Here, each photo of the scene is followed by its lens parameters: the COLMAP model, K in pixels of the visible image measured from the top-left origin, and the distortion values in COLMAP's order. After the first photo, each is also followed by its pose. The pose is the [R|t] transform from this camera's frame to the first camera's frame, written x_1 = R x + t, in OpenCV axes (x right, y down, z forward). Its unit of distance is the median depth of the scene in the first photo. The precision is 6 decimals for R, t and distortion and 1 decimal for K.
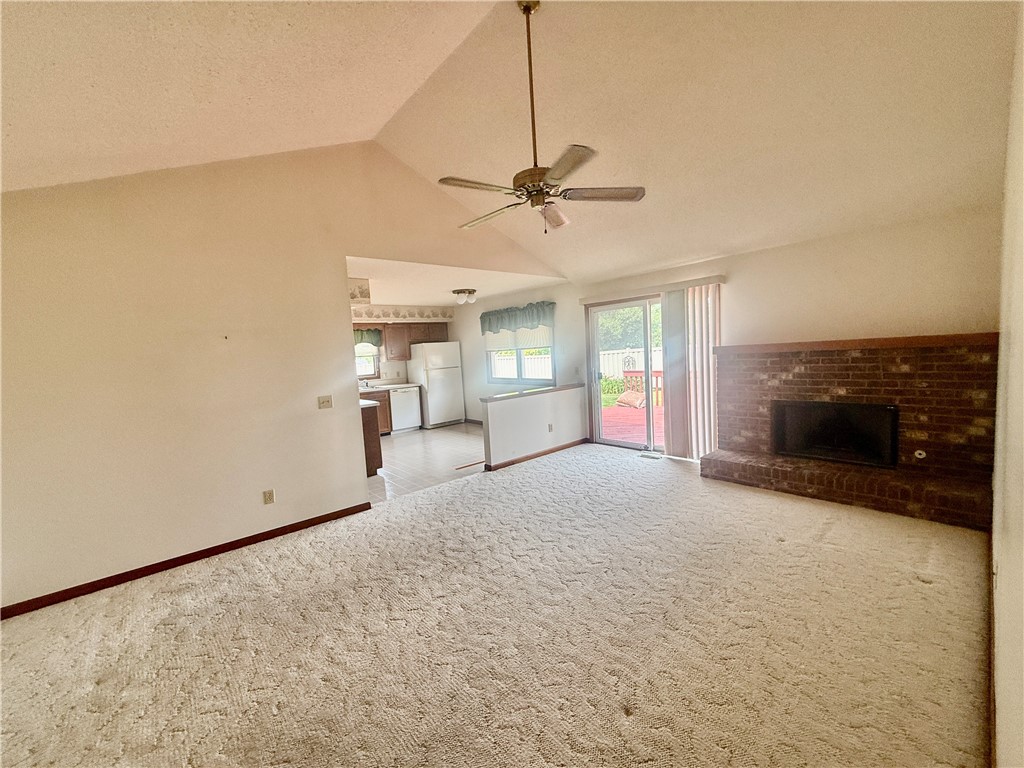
lens RADIAL K [[408.0, 0, 511.5], [0, 408.0, 386.2], [0, 0, 1]] dist [0.001846, -0.000087]
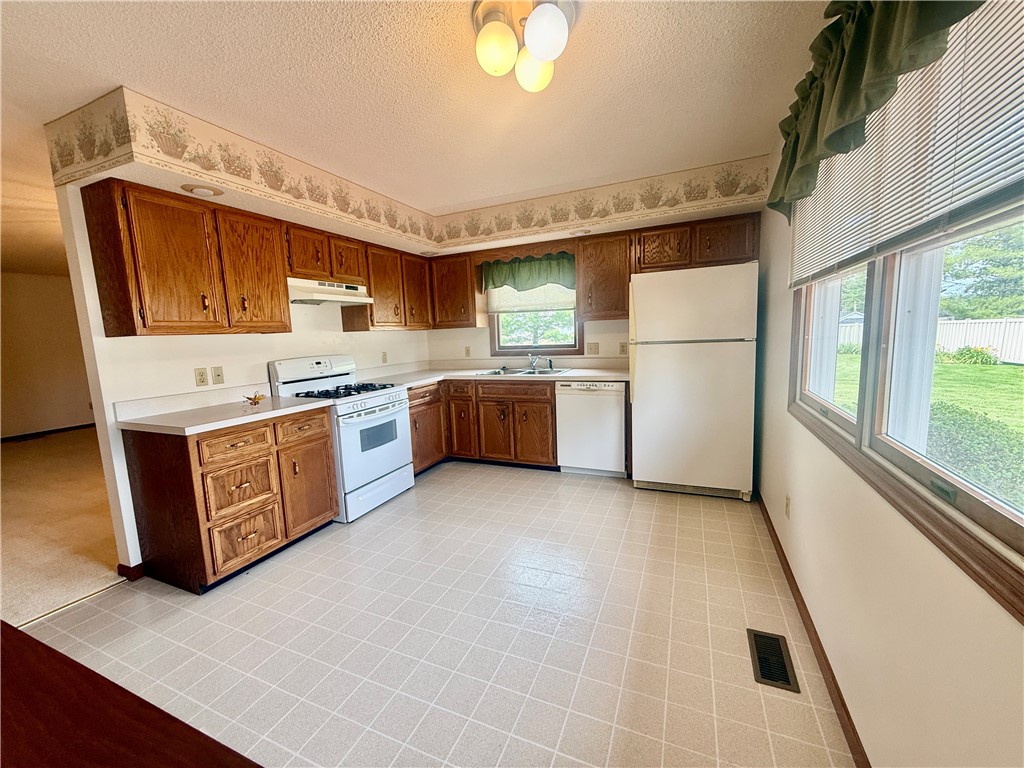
lens RADIAL K [[408.0, 0, 514.8], [0, 408.0, 384.6], [0, 0, 1]] dist [0.001846, -0.000087]
pose [[0.438565, 0.154485, -0.885322, 0.090838], [-0.061276, 0.987962, 0.142040, -0.048918], [0.896608, -0.008045, 0.442752, 0.705949]]
